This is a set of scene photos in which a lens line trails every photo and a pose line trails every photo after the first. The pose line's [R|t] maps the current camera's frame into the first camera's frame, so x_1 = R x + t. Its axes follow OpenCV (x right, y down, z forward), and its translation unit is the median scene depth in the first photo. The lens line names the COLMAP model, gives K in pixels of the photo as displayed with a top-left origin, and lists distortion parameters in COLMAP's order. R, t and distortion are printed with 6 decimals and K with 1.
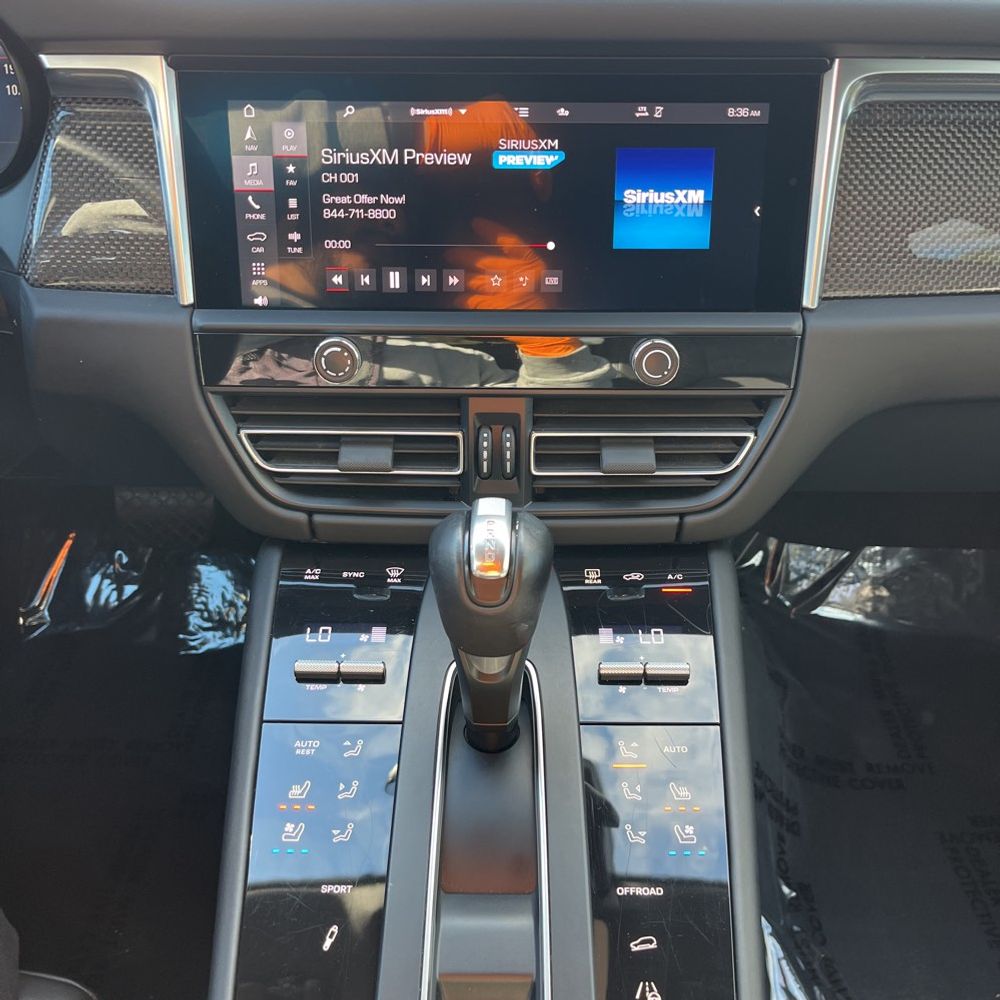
lens RADIAL K [[1014.3, 0, 492.3], [0, 1014.3, 498.2], [0, 0, 1]] dist [0.039441, -0.046497]
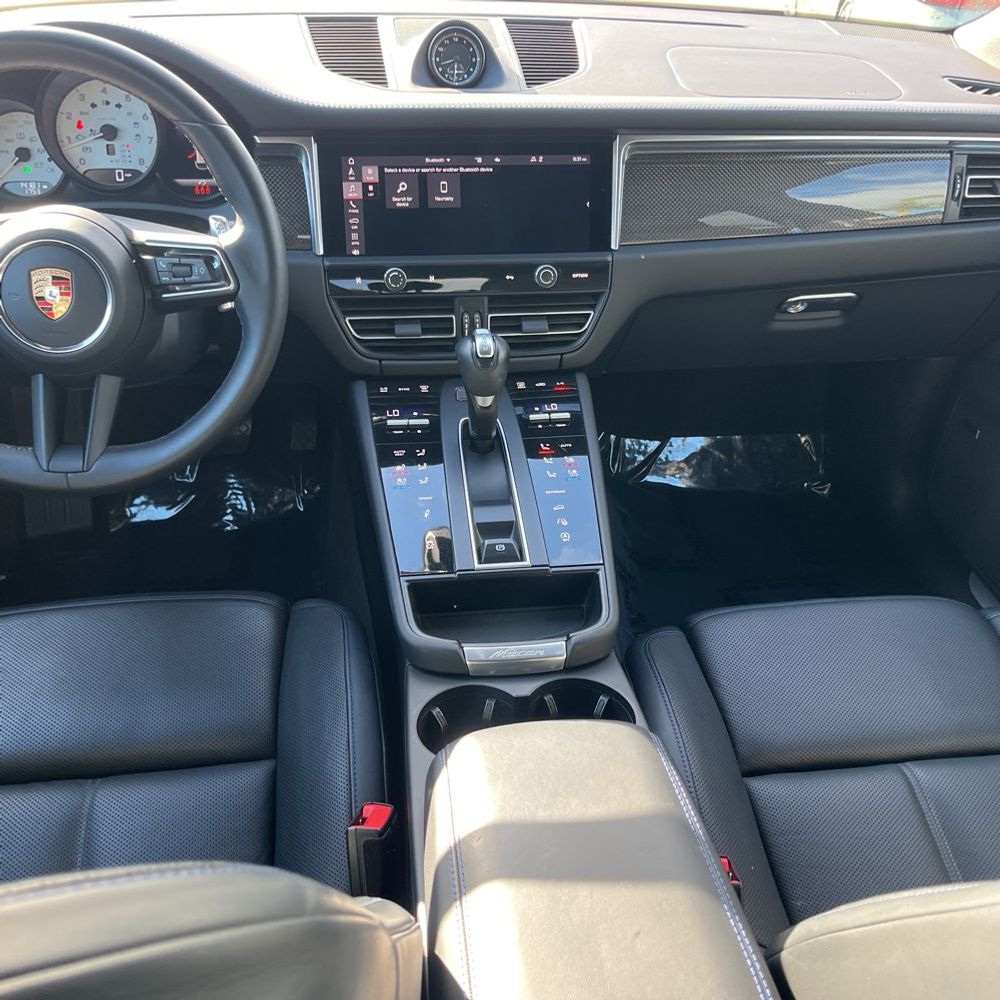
lens RADIAL K [[887.9, 0, 500.0], [0, 887.9, 500.0], [0, 0, 1]] dist [-0.000174, -0.015404]
pose [[0.989833, -0.059682, 0.129104, -0.194542], [0.059293, 0.998217, 0.006860, 0.302877], [-0.129284, 0.000865, 0.991607, -0.798008]]
